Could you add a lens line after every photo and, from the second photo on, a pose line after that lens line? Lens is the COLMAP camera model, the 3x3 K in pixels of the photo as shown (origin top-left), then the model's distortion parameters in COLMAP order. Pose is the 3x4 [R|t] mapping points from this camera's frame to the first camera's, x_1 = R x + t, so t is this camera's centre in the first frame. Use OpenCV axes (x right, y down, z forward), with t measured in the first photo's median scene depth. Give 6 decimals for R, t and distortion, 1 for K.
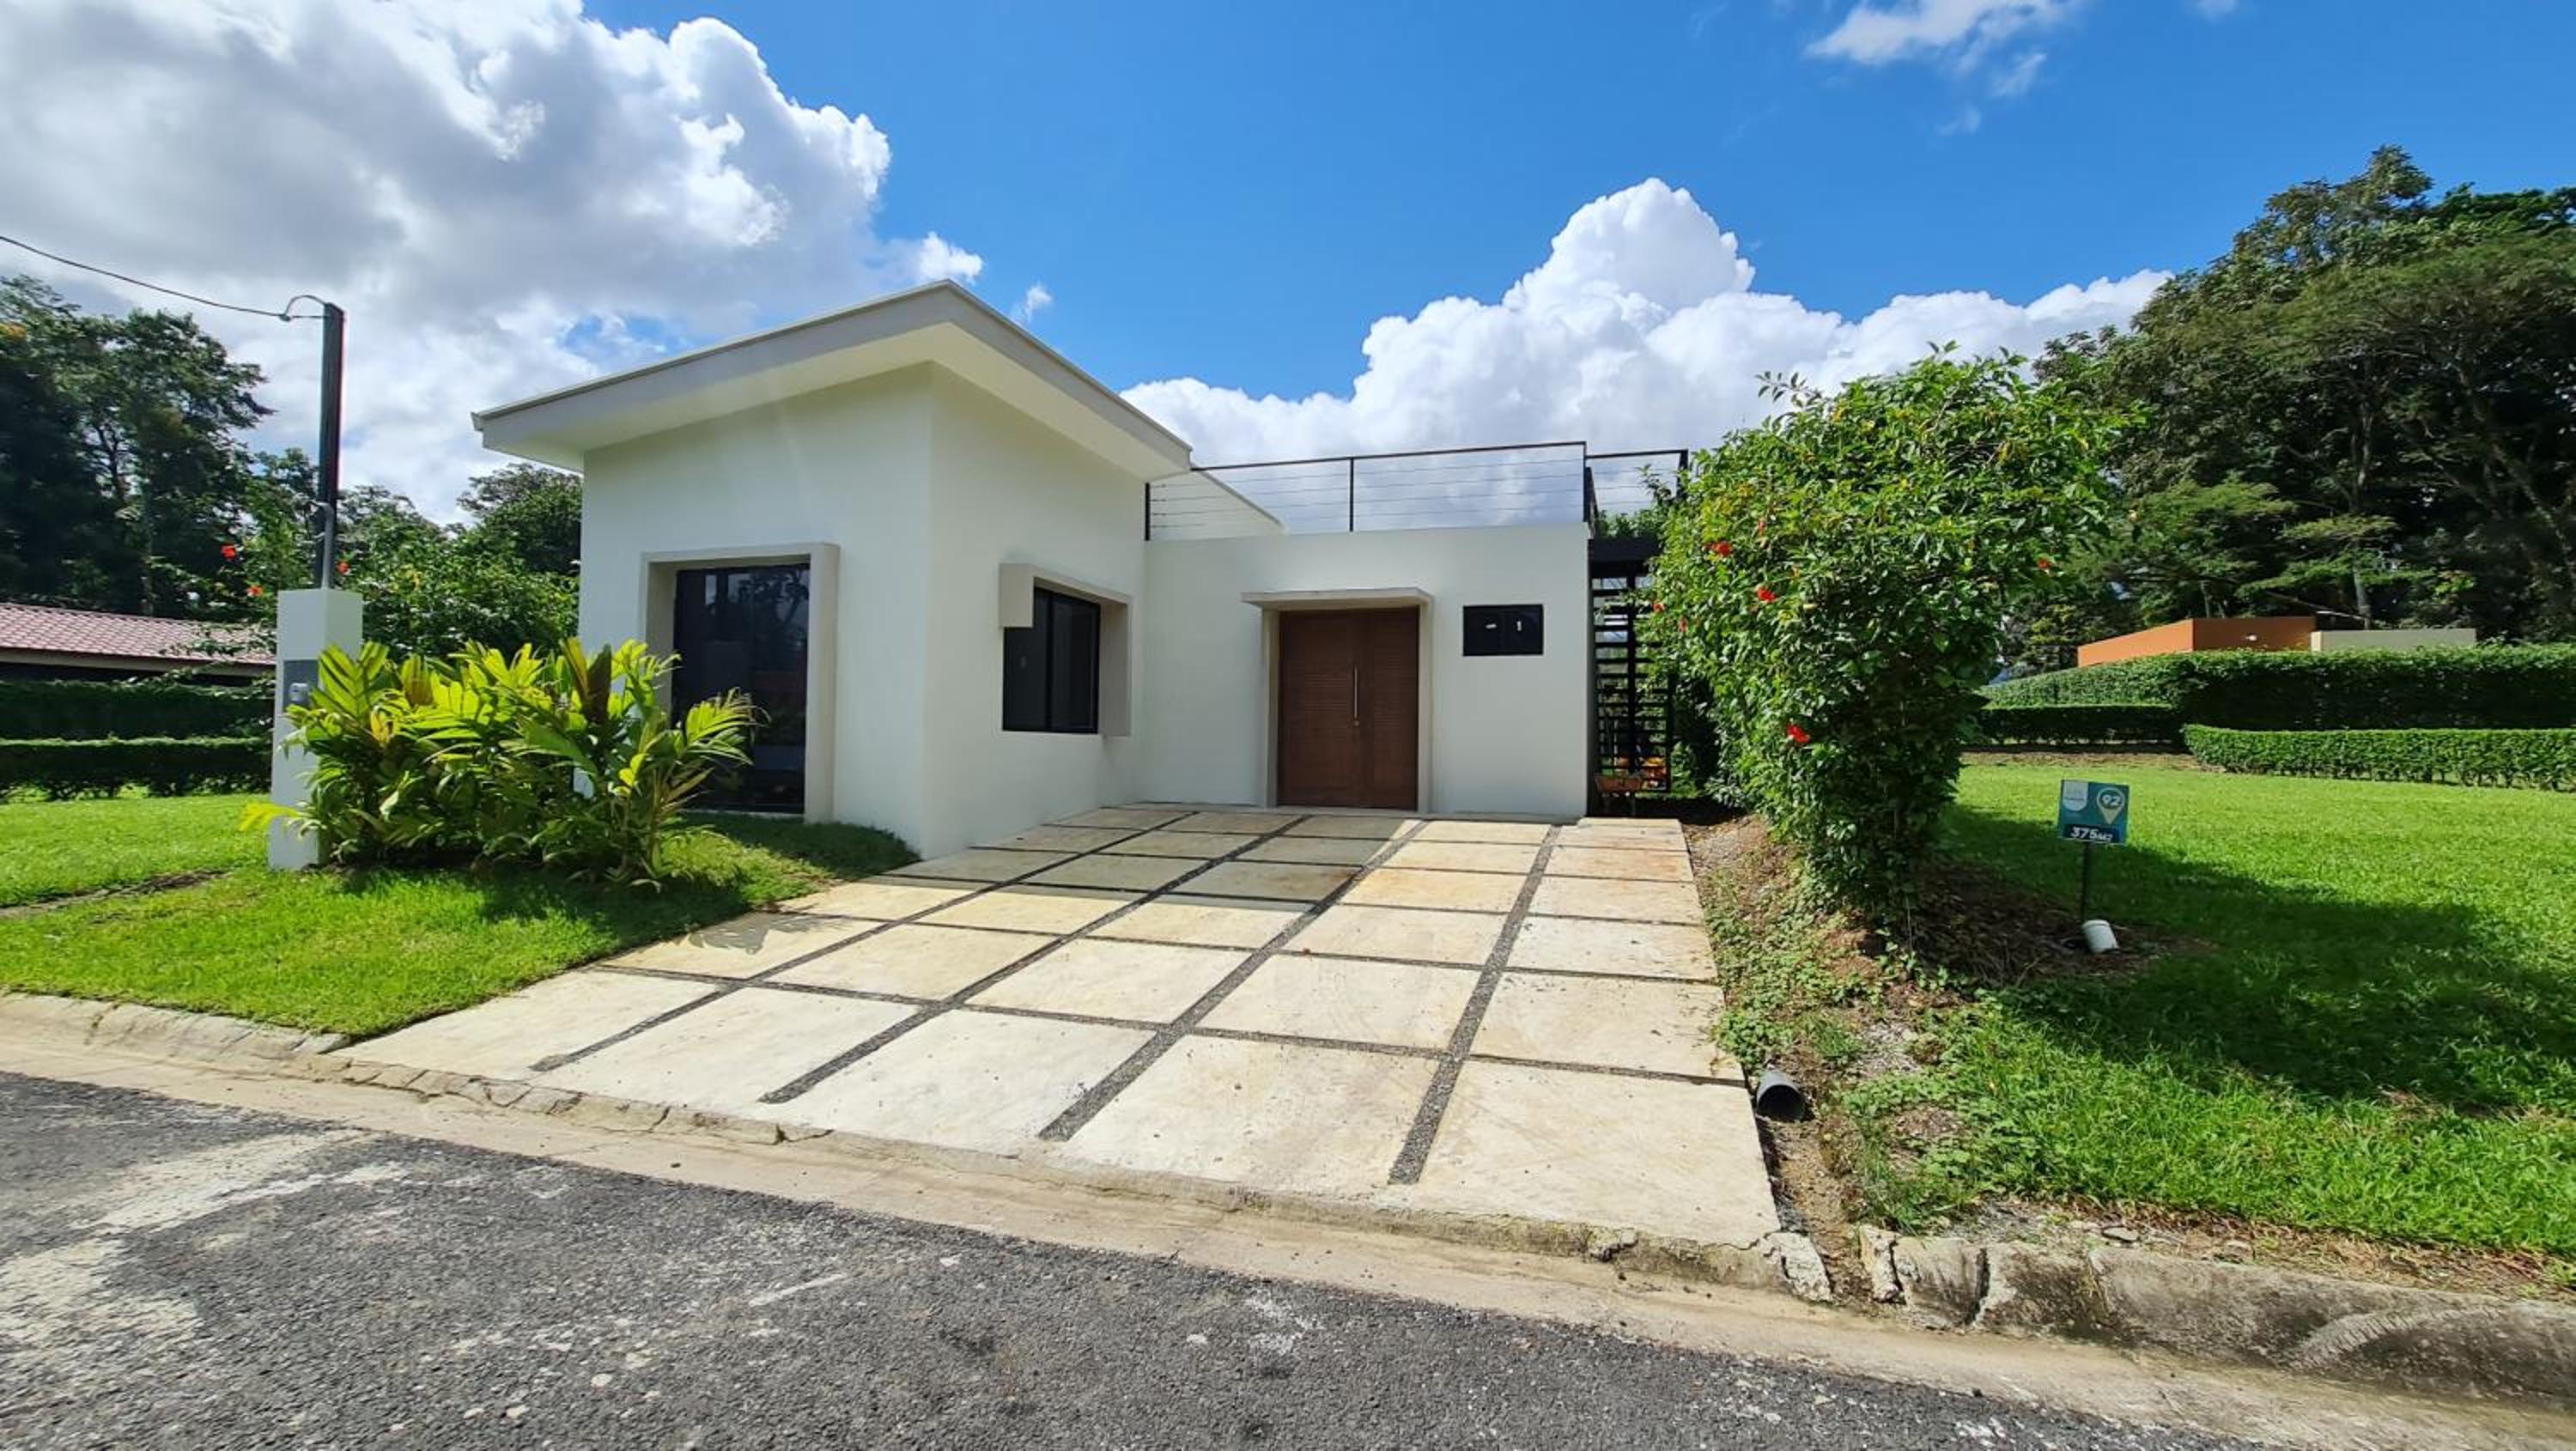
lens RADIAL K [[1074.9, 0, 1288.0], [0, 1074.9, 725.5], [0, 0, 1]] dist [0.000229, 0.000619]
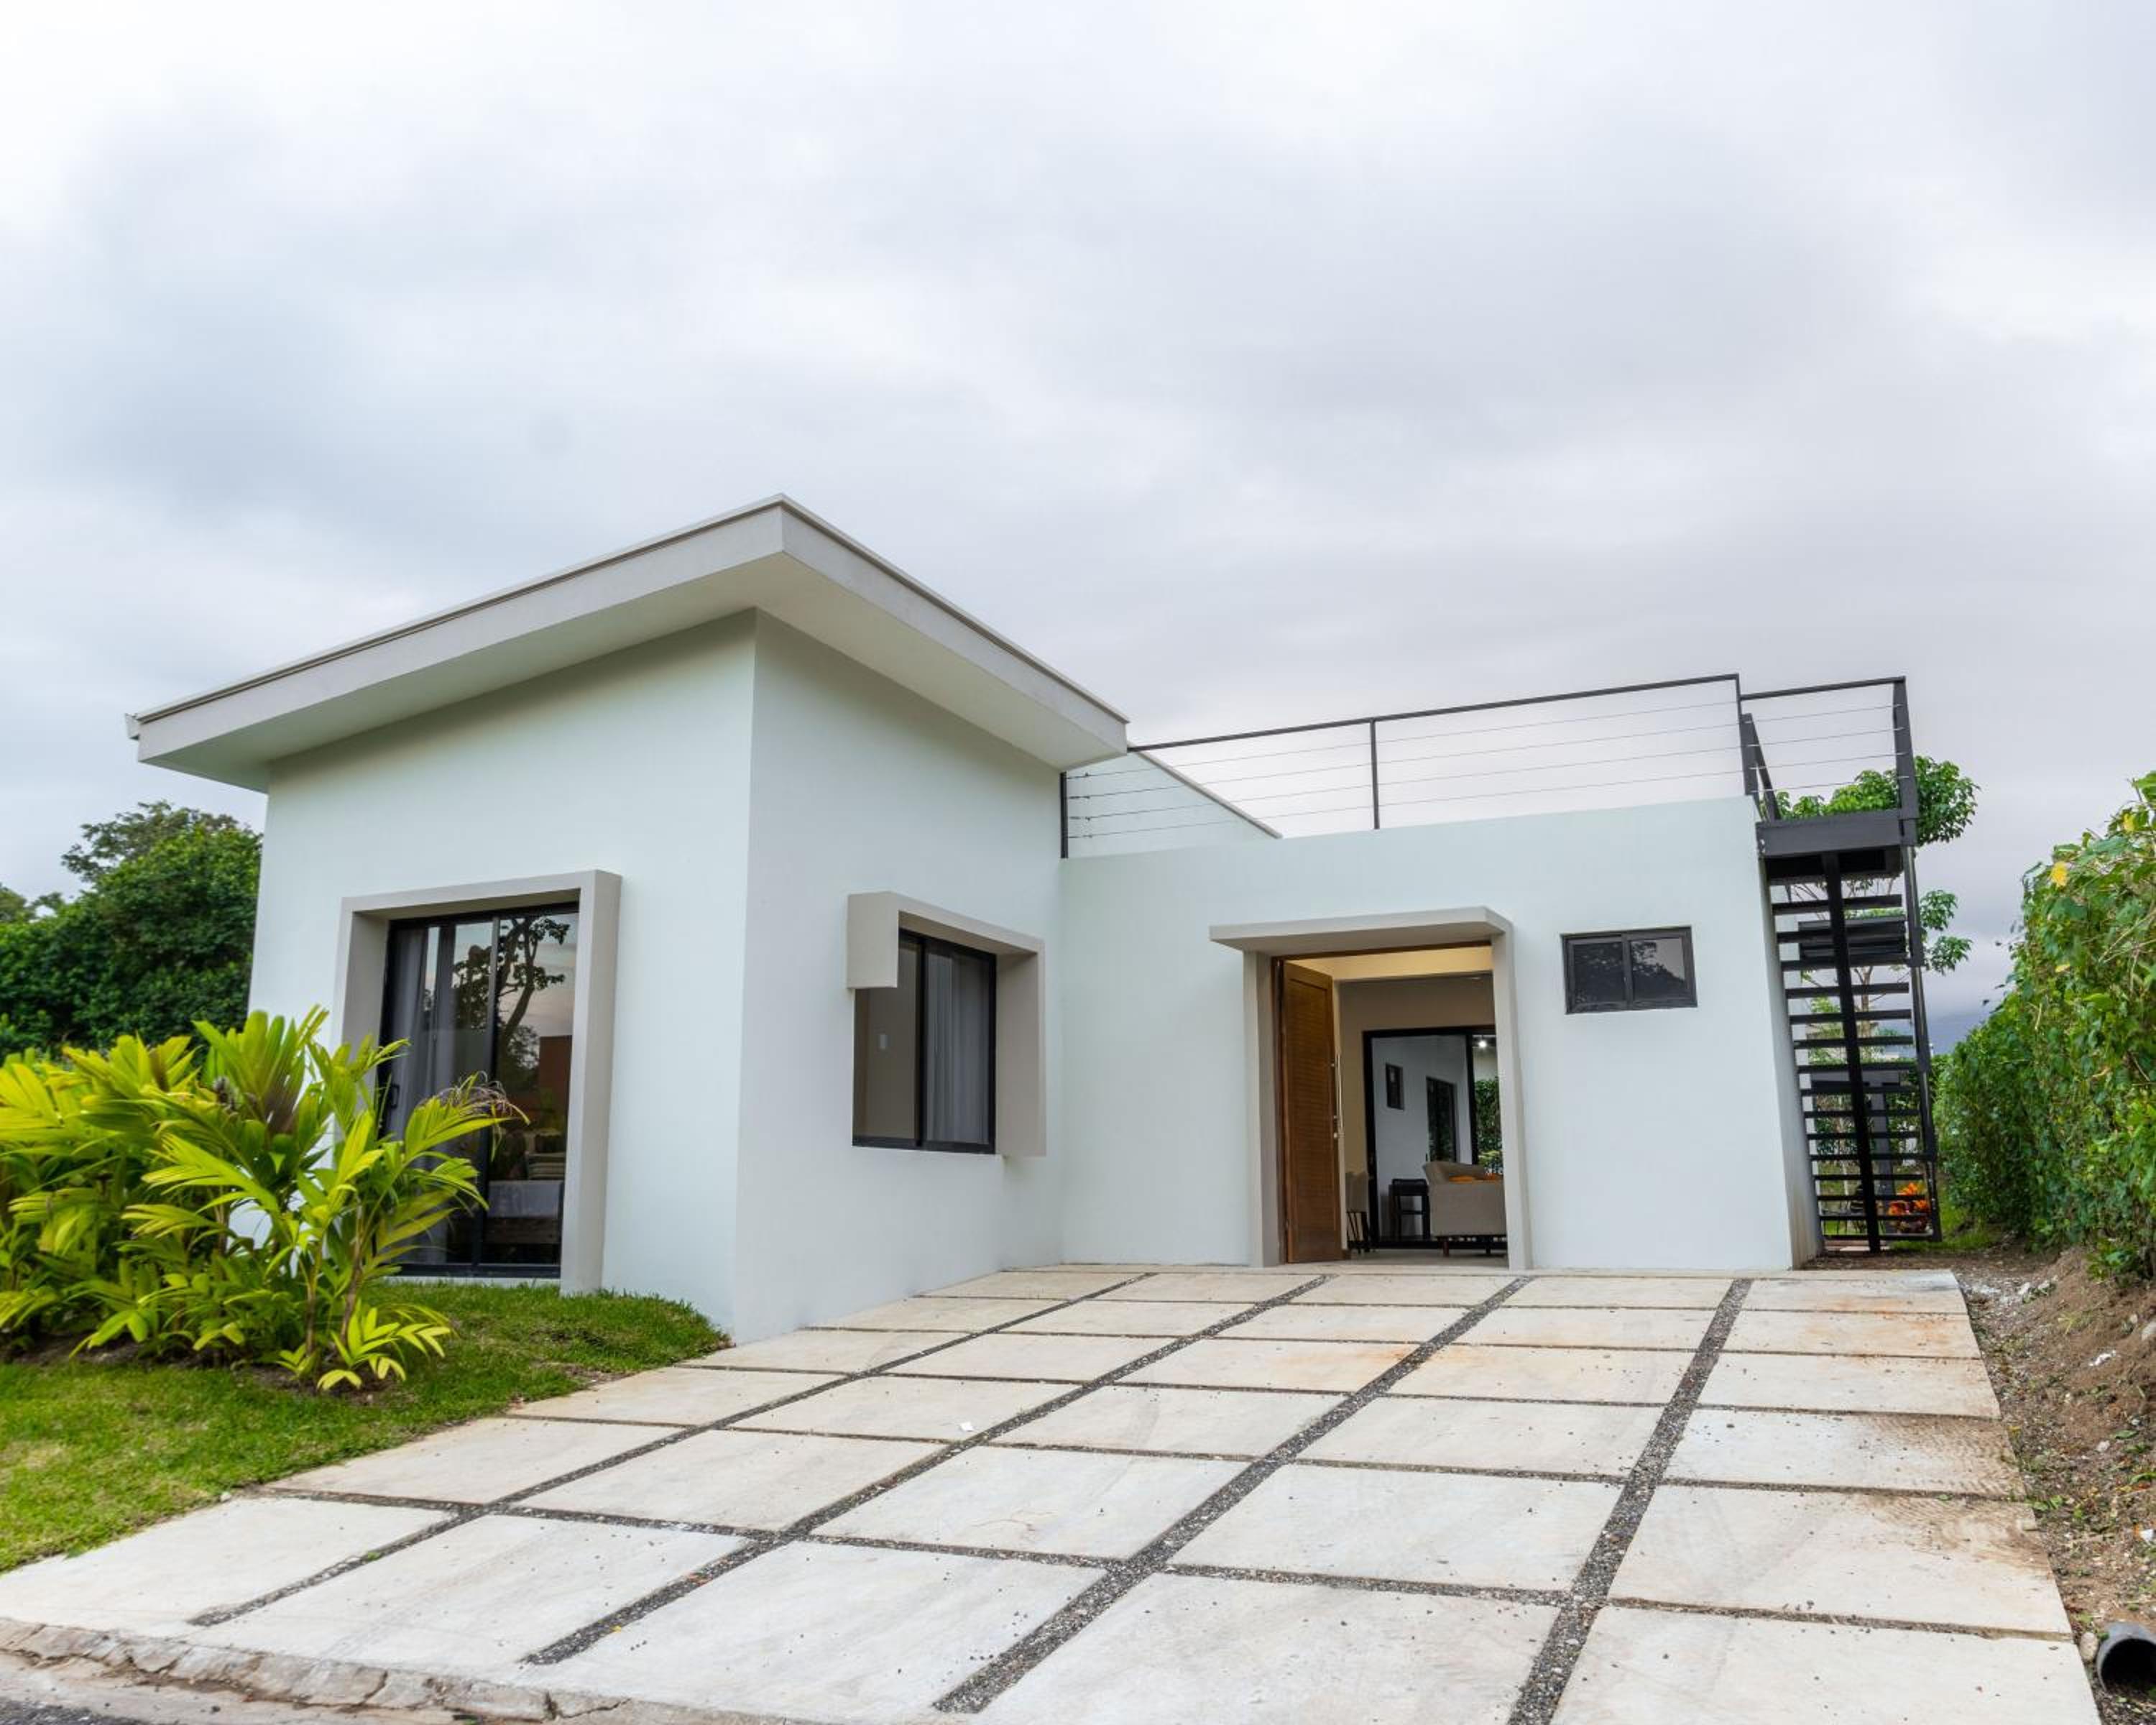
lens RADIAL K [[1724.2, 0, 1095.4], [0, 1724.2, 871.3], [0, 0, 1]] dist [0.006491, -0.003149]
pose [[0.993548, -0.042057, -0.105323, -0.002368], [0.023228, 0.984472, -0.173997, 0.041081], [0.111005, 0.170428, 0.979098, -0.060623]]
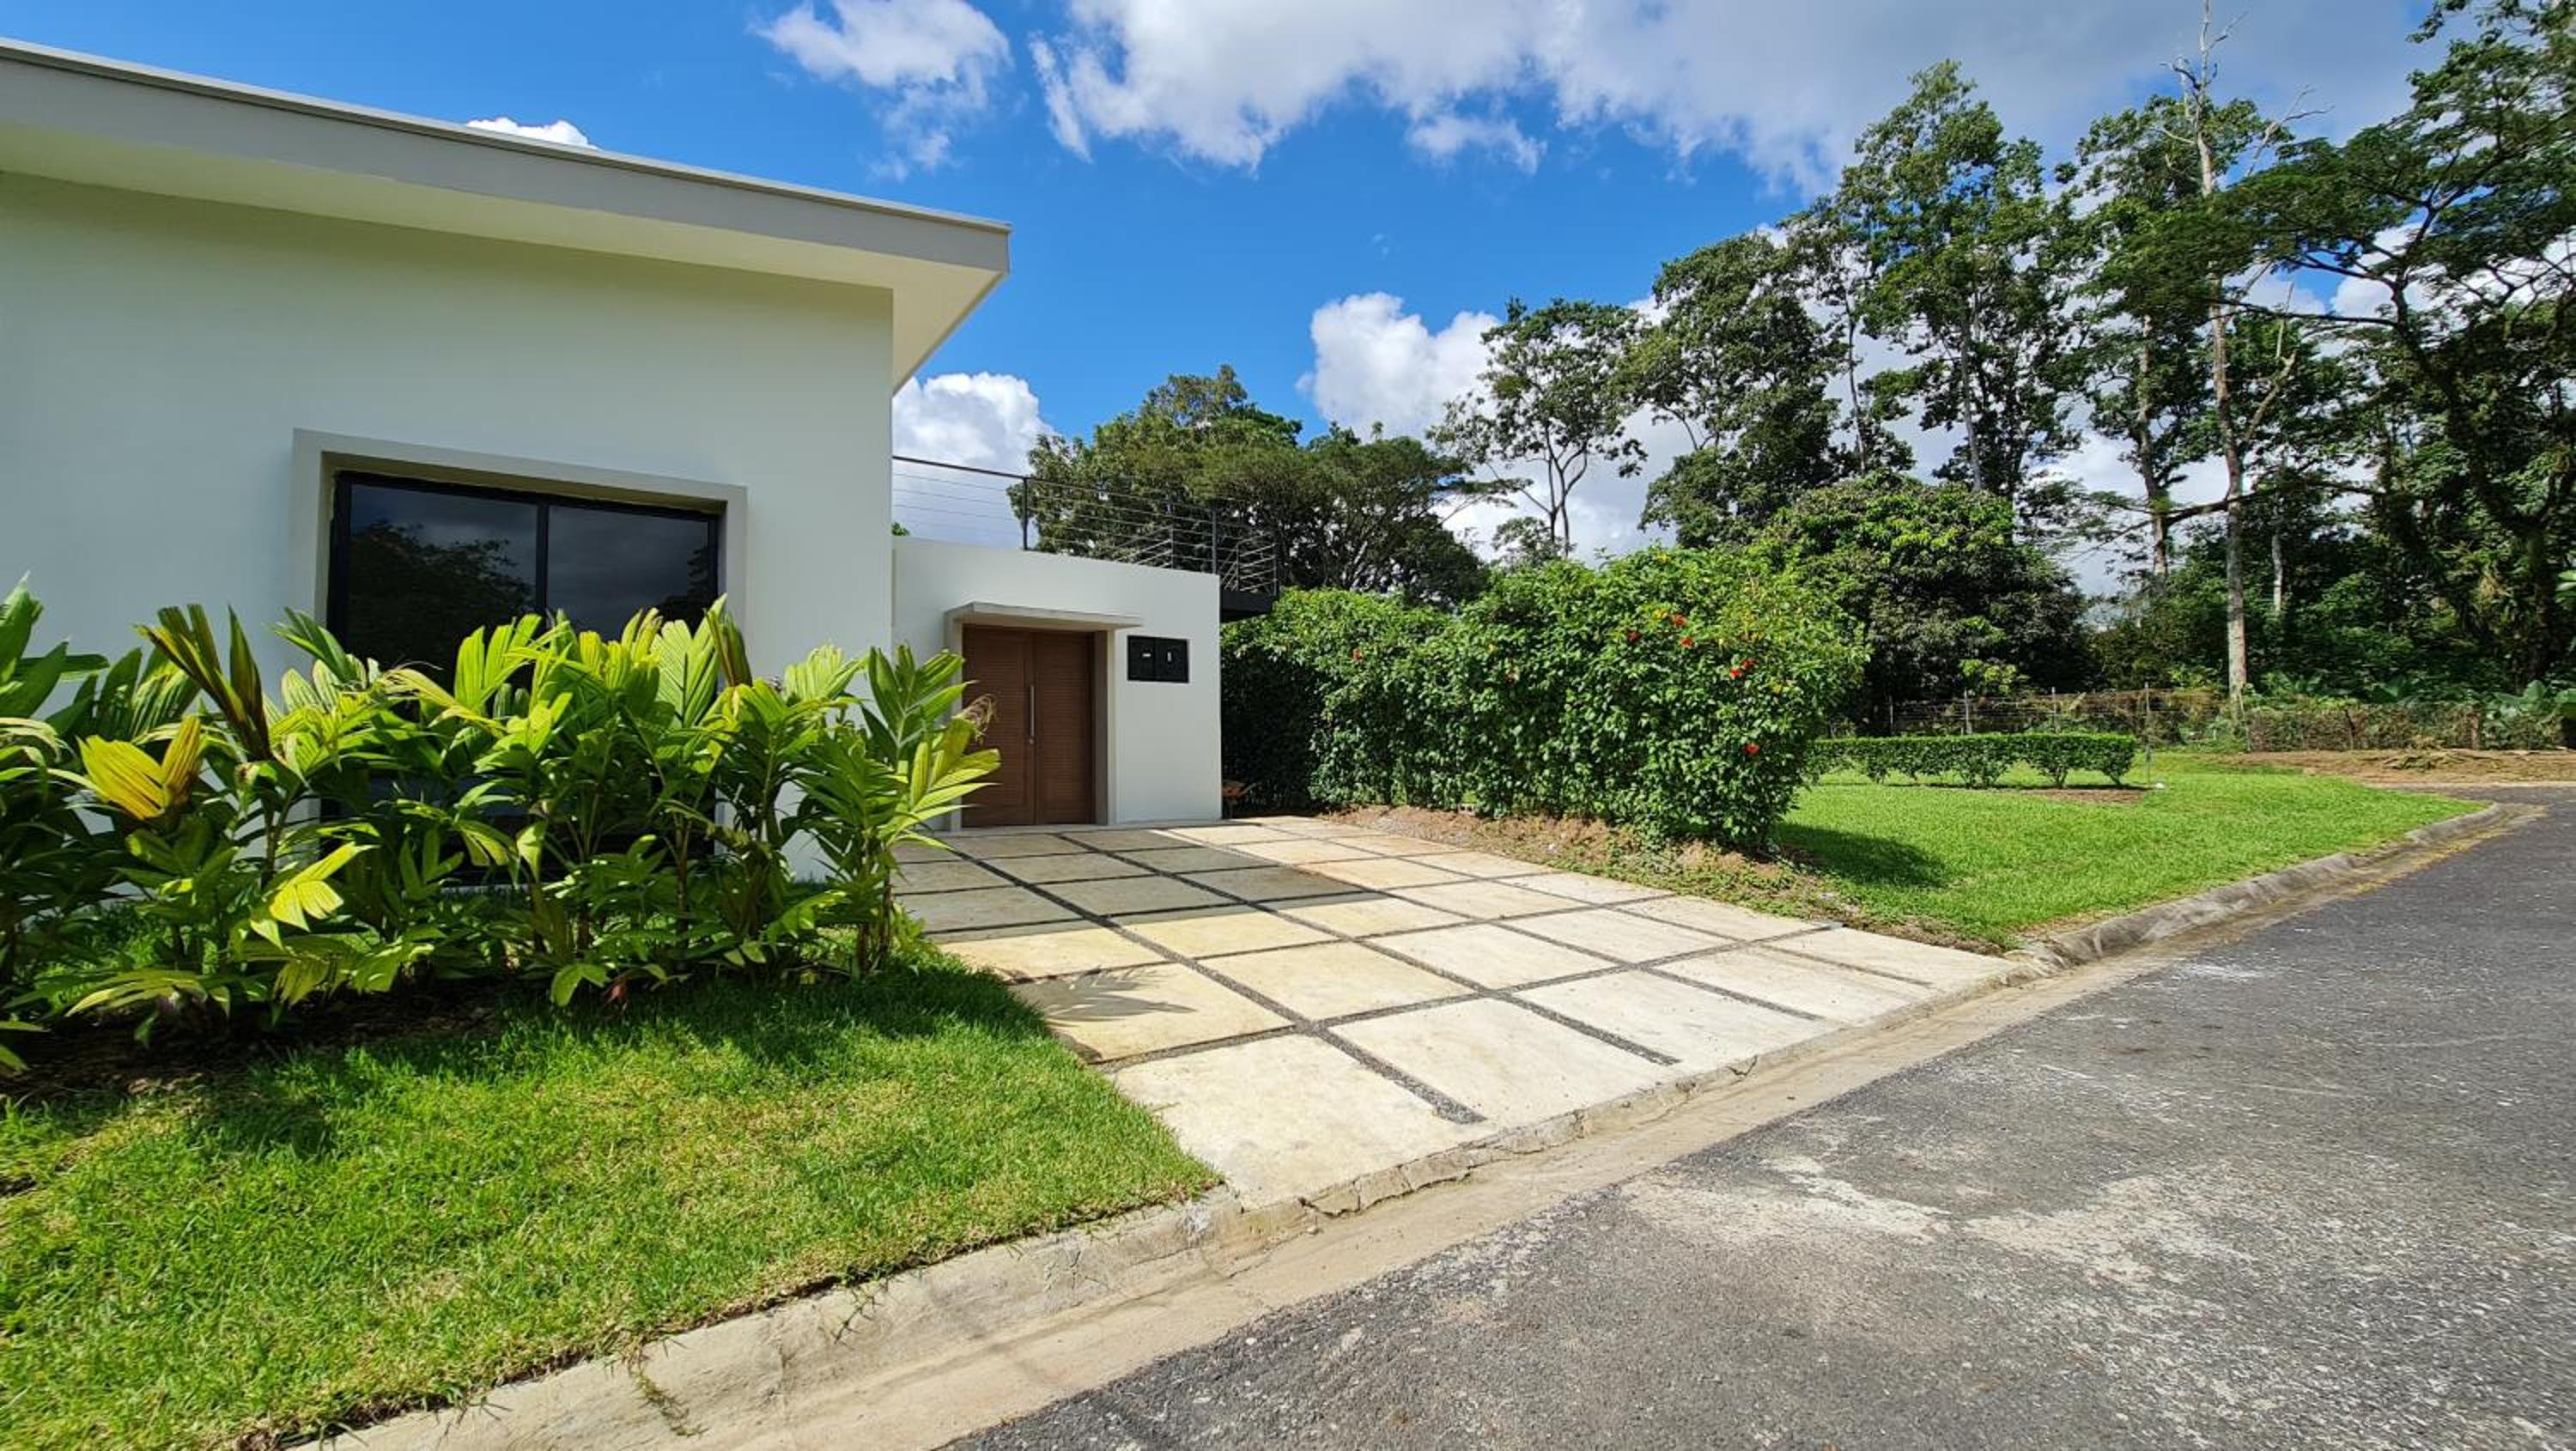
lens RADIAL K [[1048.2, 0, 1281.2], [0, 1048.2, 728.5], [0, 0, 1]] dist [-0.000812, 0.000731]
pose [[0.594925, 0.009238, 0.803728, -1.107660], [0.001394, 0.999921, -0.012525, -0.002868], [-0.803780, 0.008572, 0.594865, 0.435427]]
